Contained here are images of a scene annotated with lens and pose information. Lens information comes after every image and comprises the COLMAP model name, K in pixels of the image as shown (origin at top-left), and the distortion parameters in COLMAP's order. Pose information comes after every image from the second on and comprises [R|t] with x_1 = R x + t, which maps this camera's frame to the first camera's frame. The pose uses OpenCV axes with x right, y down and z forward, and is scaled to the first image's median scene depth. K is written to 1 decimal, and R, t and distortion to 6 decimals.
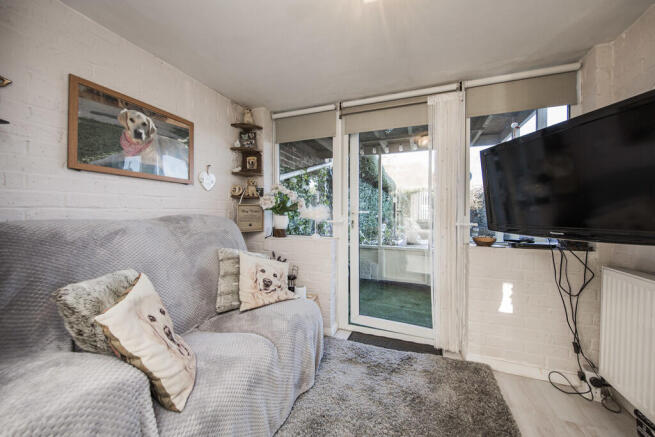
lens RADIAL K [[234.5, 0, 328.1], [0, 234.5, 215.9], [0, 0, 1]] dist [0.001023, -0.000451]
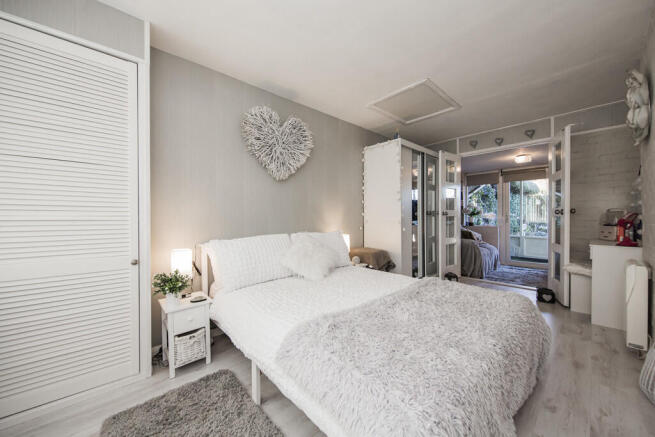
lens RADIAL K [[234.5, 0, 327.8], [0, 234.5, 219.0], [0, 0, 1]] dist [0.001023, -0.000451]
pose [[0.895188, -0.002092, -0.445683, -0.255660], [-0.000252, 0.999986, -0.005201, 0.022740], [0.445688, 0.004768, 0.895176, -1.056419]]
